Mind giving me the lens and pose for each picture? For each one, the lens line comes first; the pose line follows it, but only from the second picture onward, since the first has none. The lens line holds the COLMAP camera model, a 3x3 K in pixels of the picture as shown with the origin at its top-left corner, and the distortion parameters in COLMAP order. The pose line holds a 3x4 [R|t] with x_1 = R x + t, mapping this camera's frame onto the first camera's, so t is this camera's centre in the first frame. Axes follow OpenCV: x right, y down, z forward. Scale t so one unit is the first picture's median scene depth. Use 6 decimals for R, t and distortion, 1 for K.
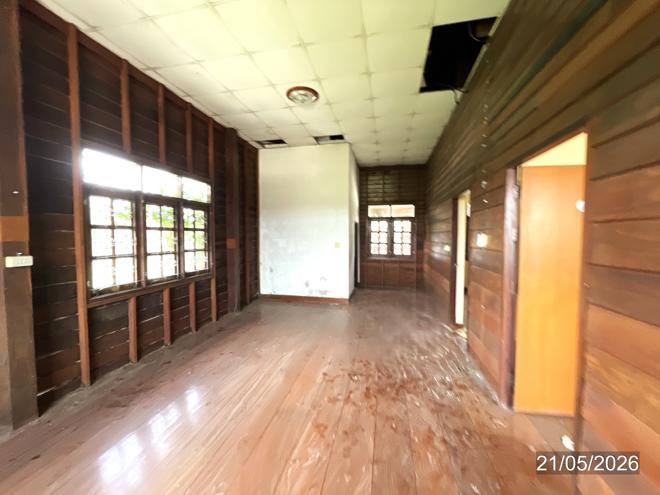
lens RADIAL K [[265.5, 0, 330.0], [0, 265.5, 247.5], [0, 0, 1]] dist [0.000159, 0.000005]
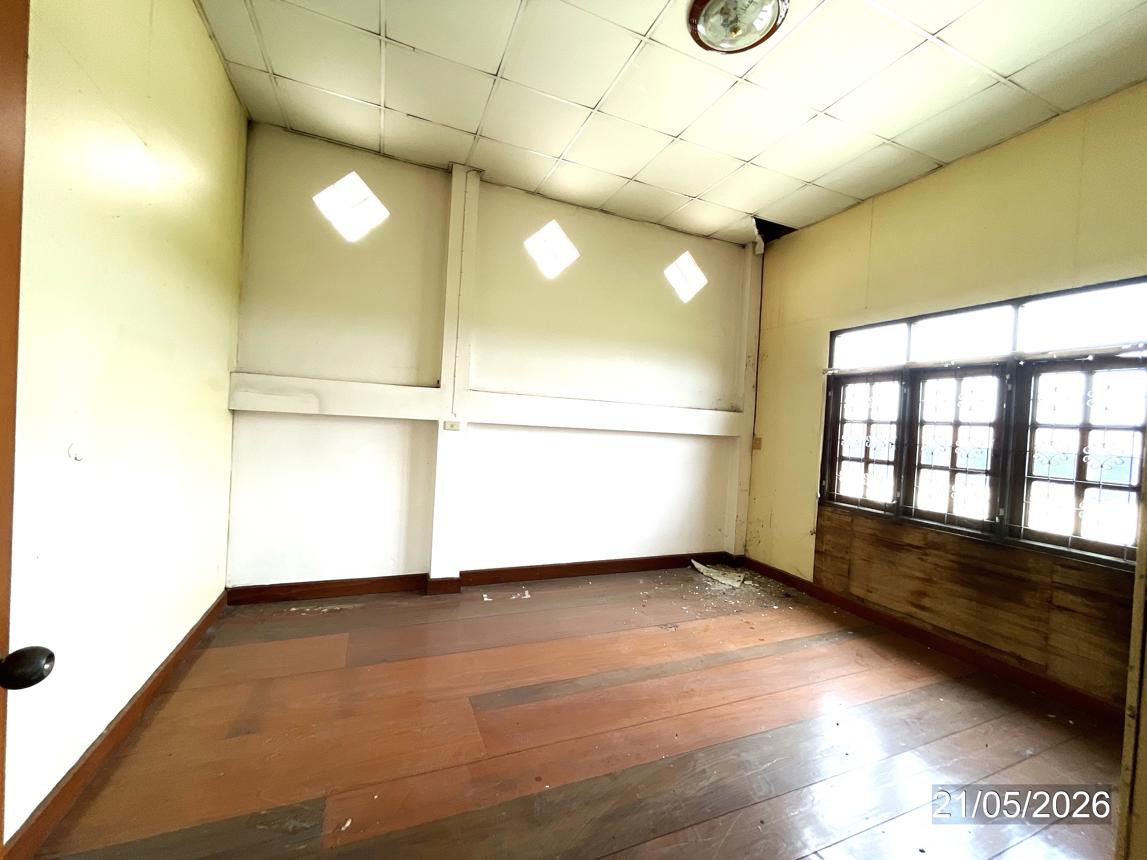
lens RADIAL K [[460.7, 0, 573.5], [0, 460.7, 430.0], [0, 0, 1]] dist [-0.000091, -0.000010]
pose [[-0.433125, 0.003119, -0.901328, 0.724730], [-0.093521, 0.994441, 0.048382, -0.038975], [0.896469, 0.105248, -0.430426, 0.850172]]
